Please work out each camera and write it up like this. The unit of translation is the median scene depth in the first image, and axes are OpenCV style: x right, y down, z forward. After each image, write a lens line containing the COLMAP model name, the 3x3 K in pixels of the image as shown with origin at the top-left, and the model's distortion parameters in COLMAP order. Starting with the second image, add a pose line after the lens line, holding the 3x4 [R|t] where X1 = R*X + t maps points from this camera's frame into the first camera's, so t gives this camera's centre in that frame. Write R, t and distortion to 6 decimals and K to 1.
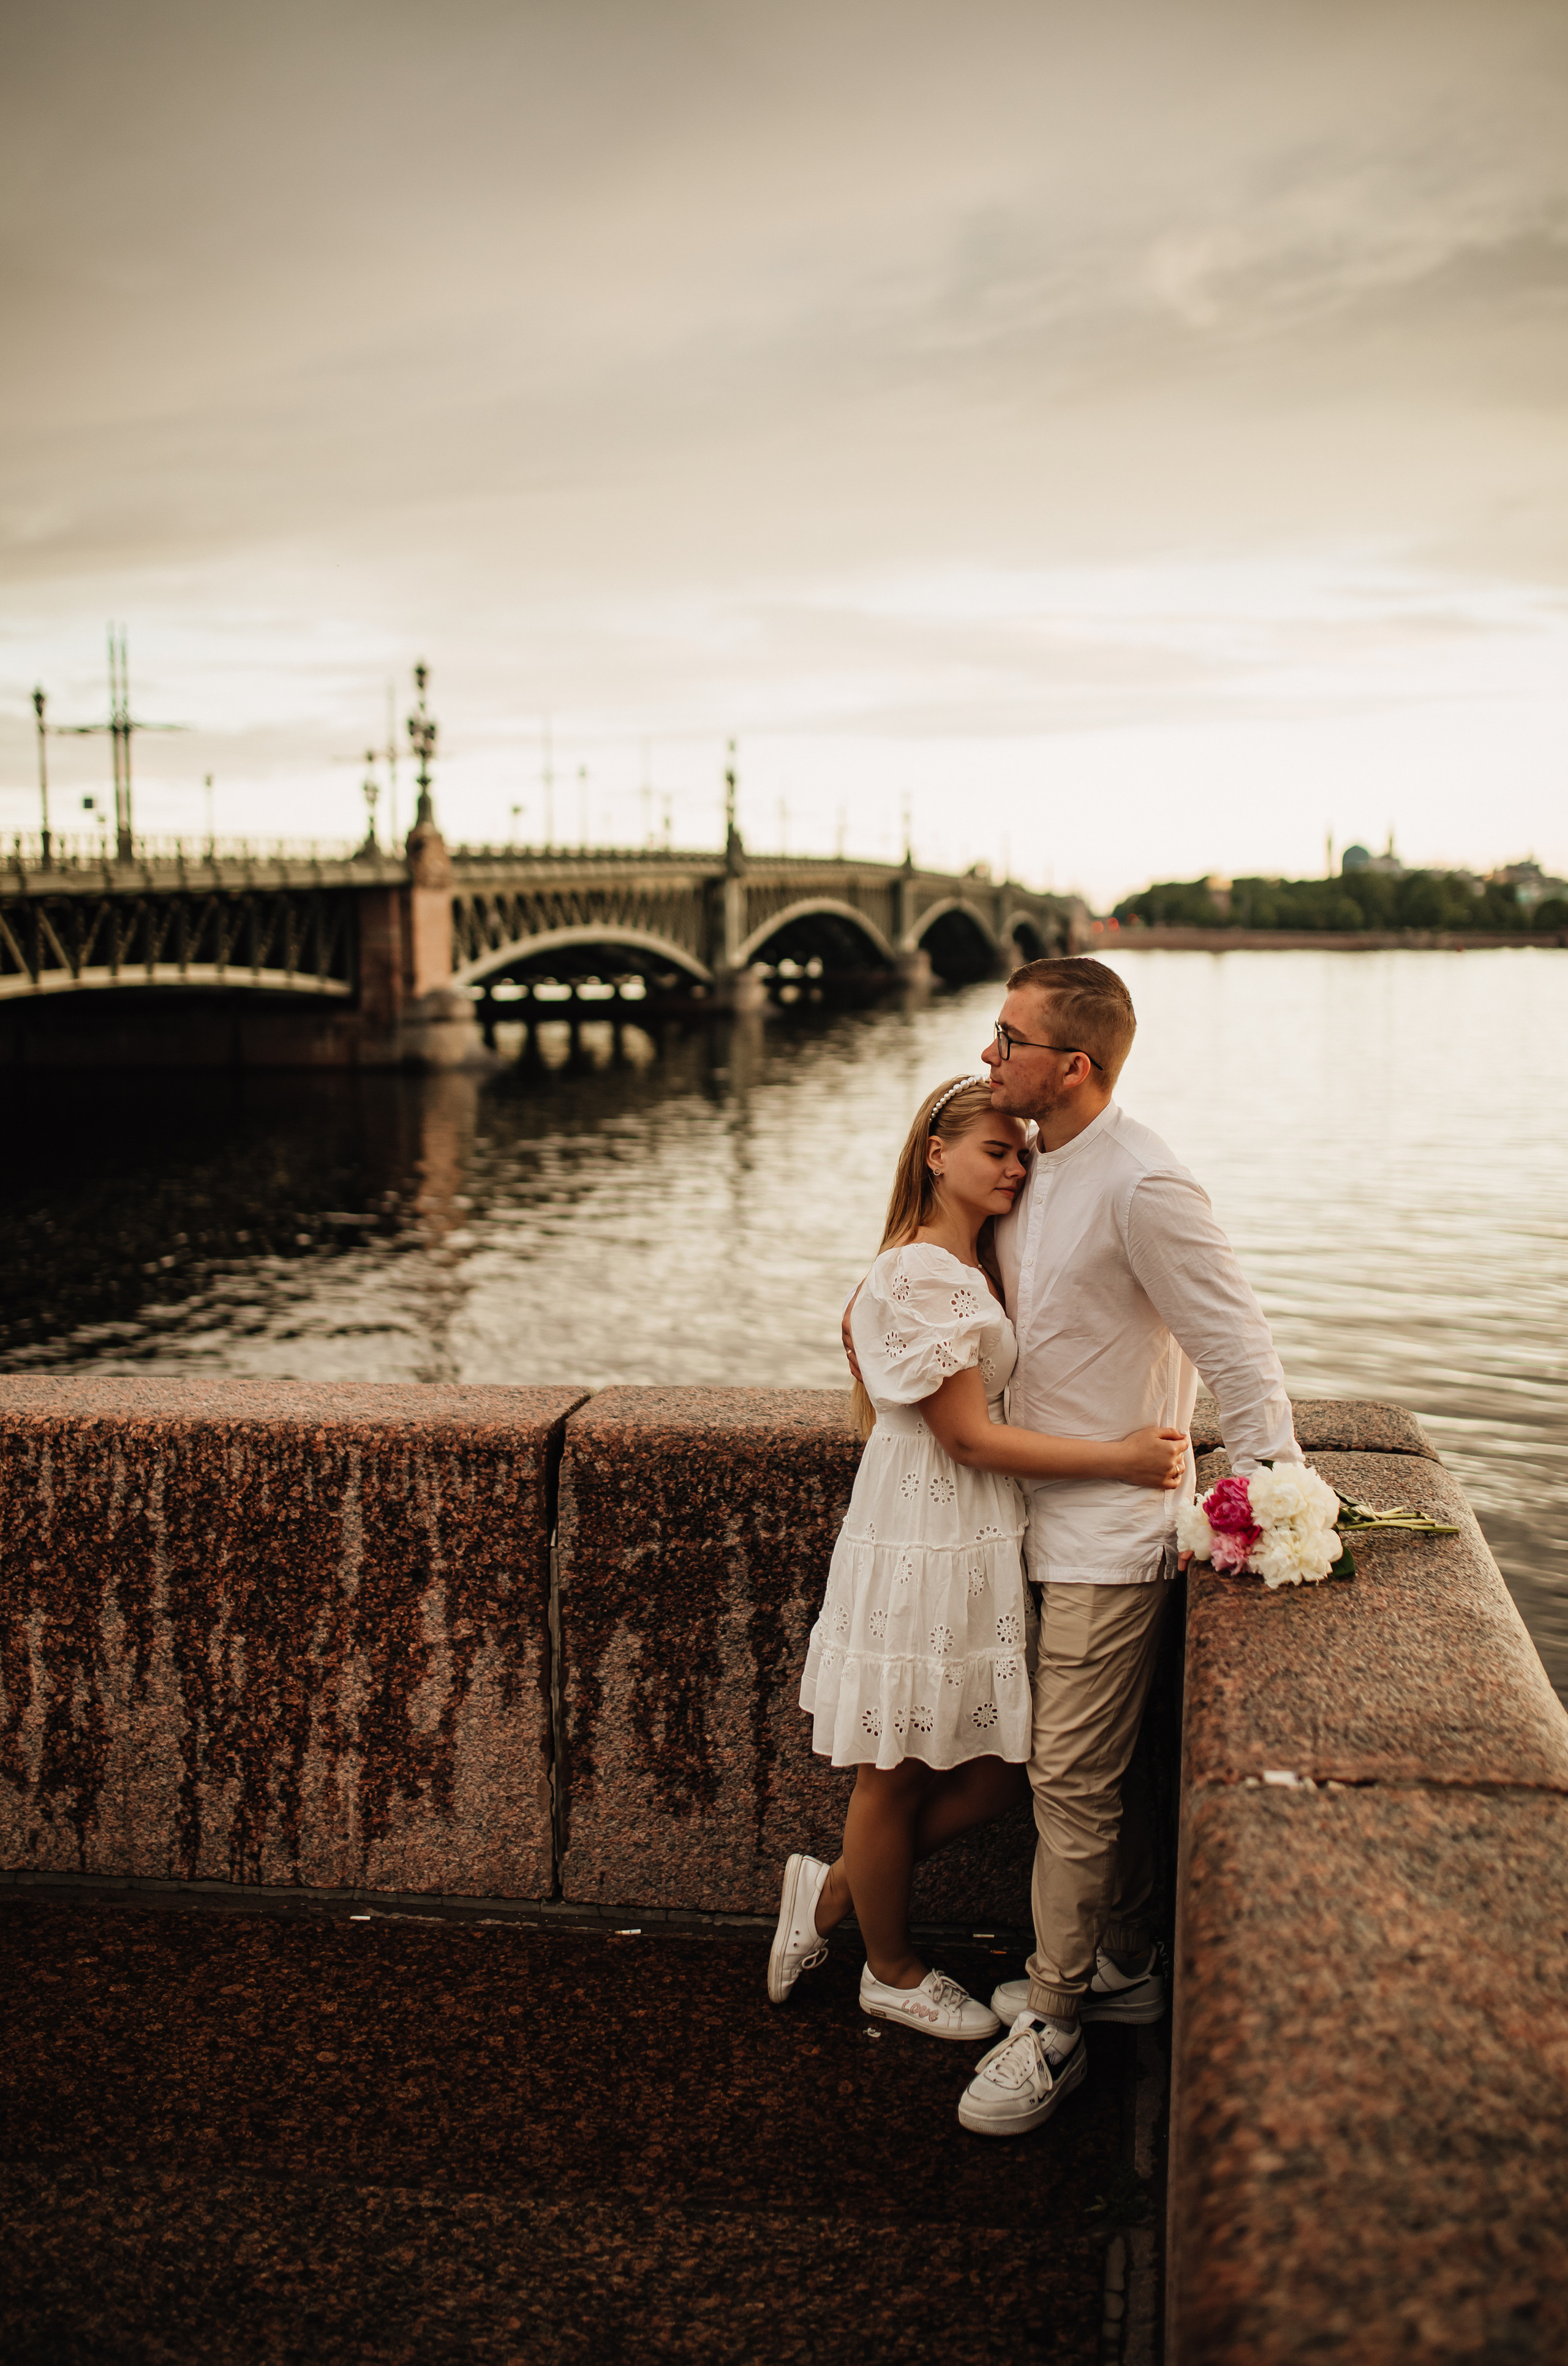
lens RADIAL K [[2336.5, 0, 775.8], [0, 2336.5, 1184.1], [0, 0, 1]] dist [-0.026640, 0.000000]
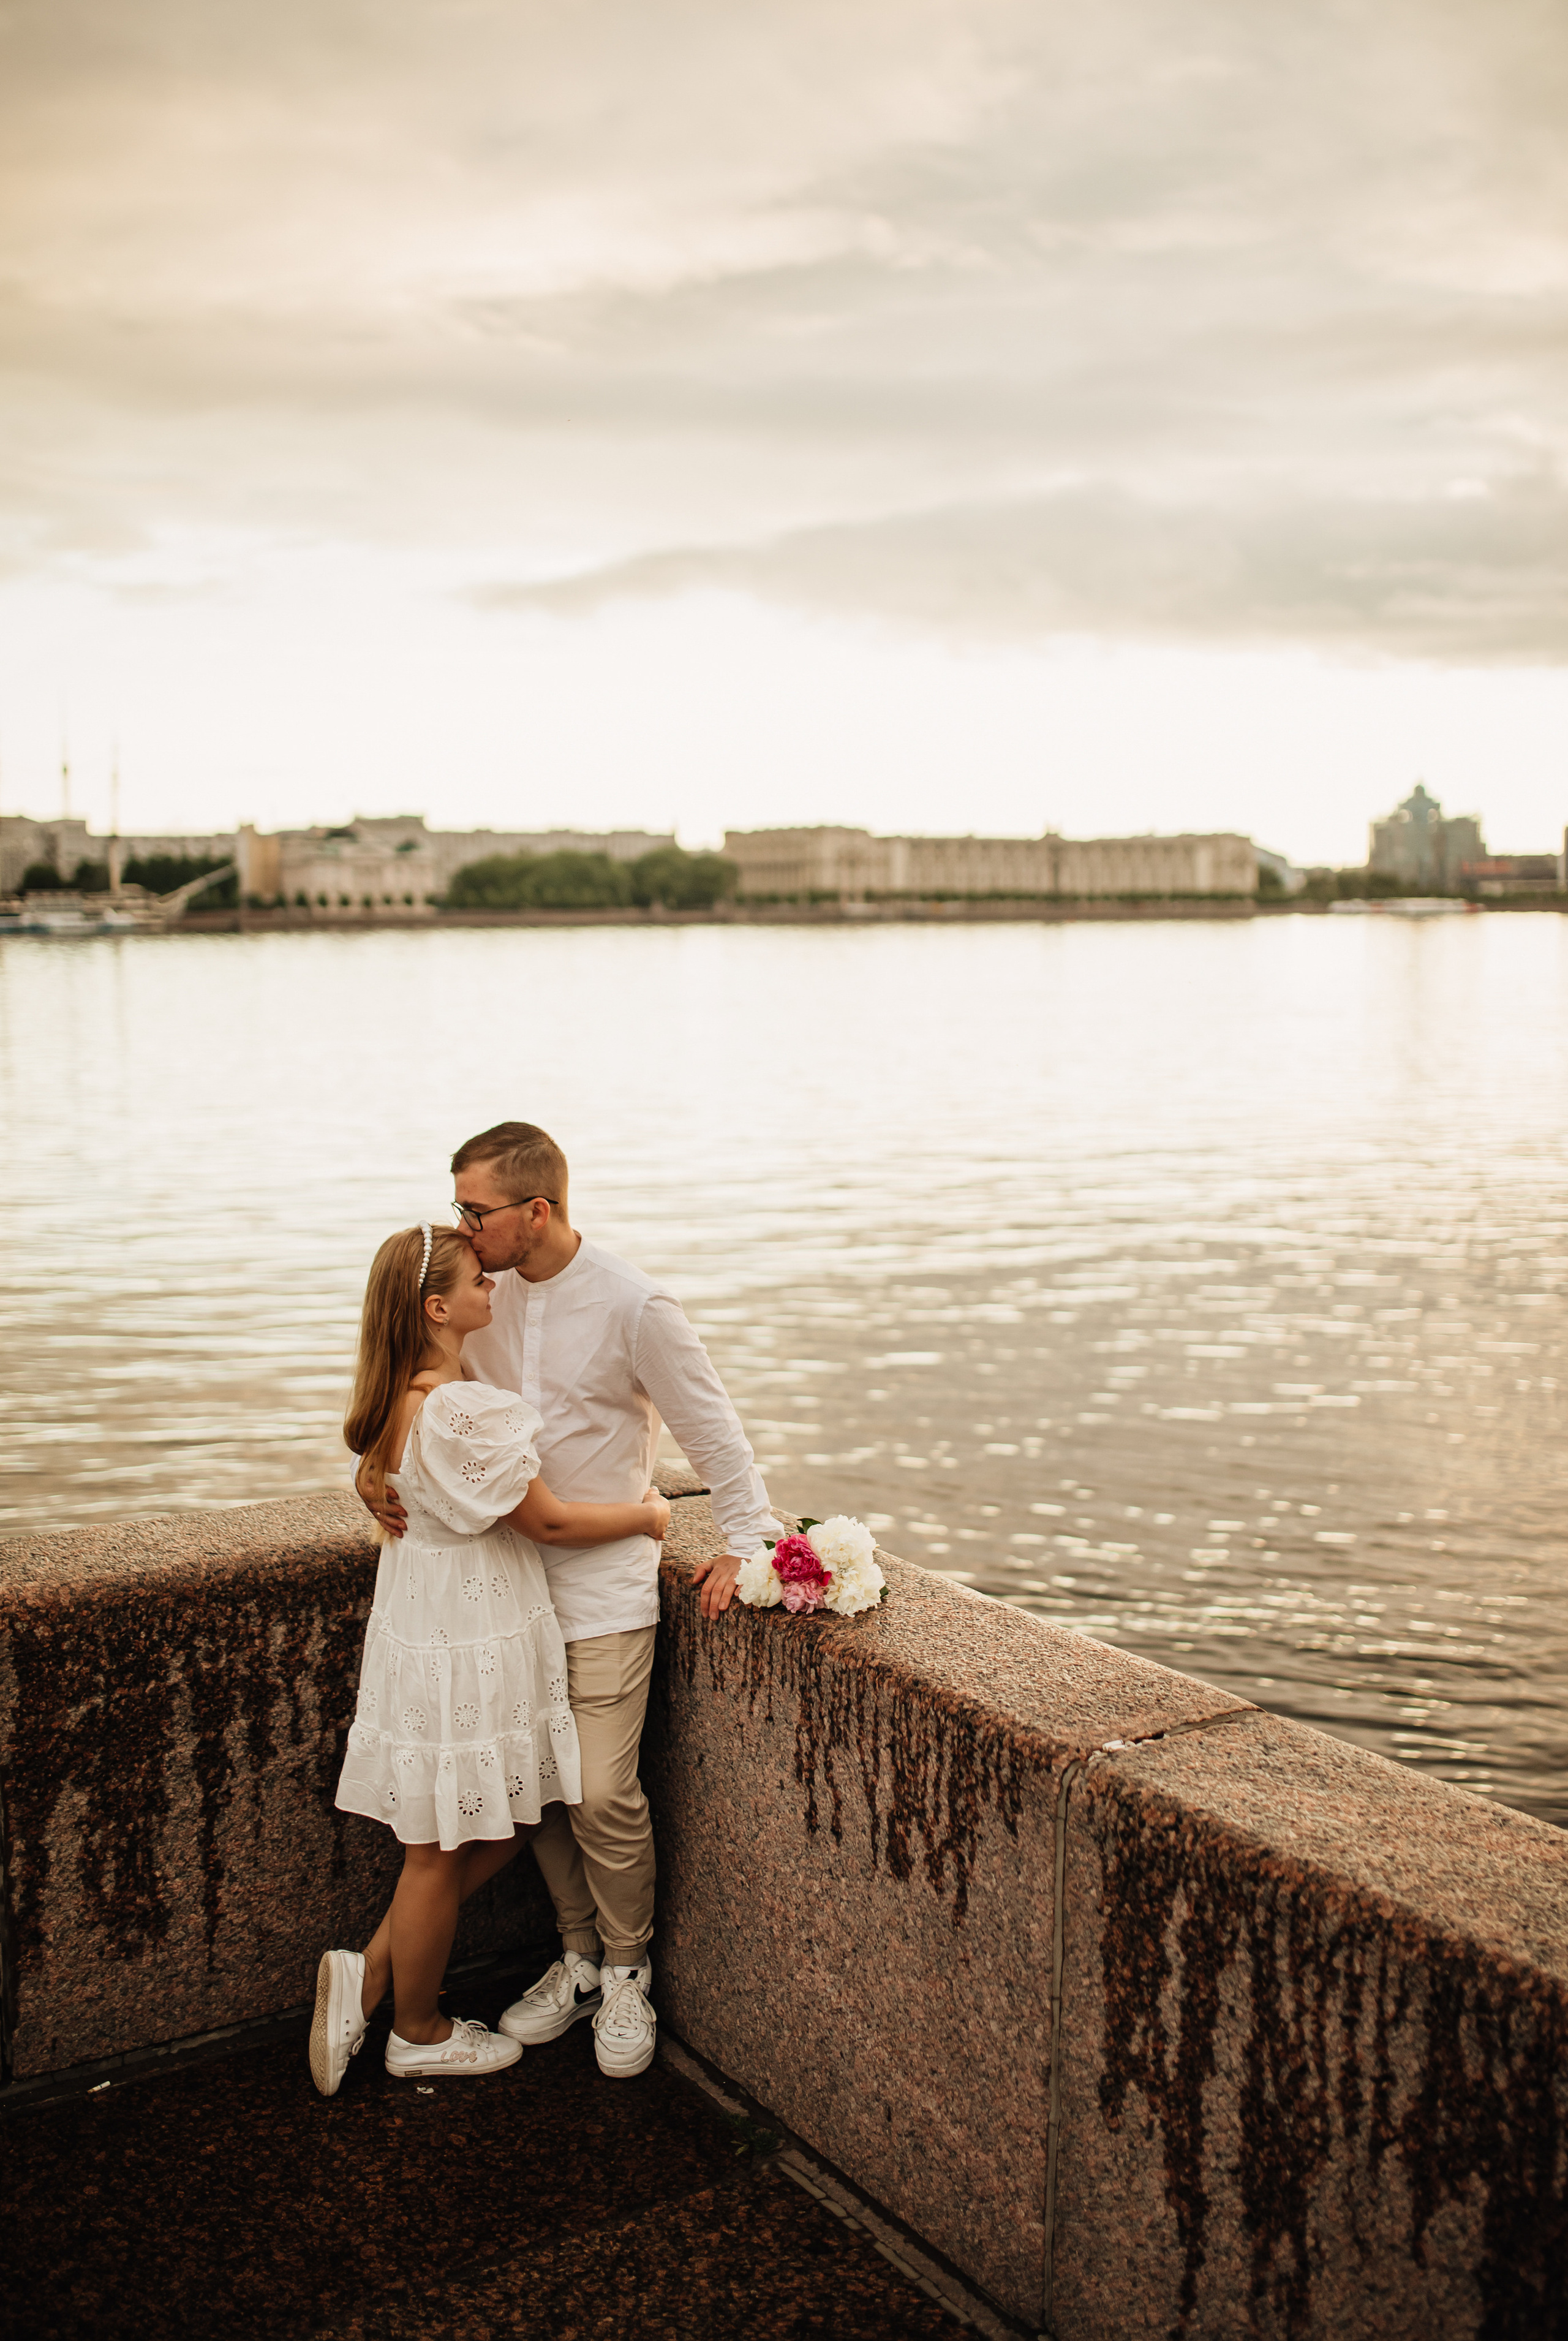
lens RADIAL K [[2311.8, 0, 770.3], [0, 2311.8, 1160.1], [0, 0, 1]] dist [-0.026640, 0.000000]
pose [[0.744756, -0.065618, 0.664103, -0.477288], [0.066864, 0.997484, 0.023574, -0.080787], [-0.663979, 0.026848, 0.747269, 0.058409]]
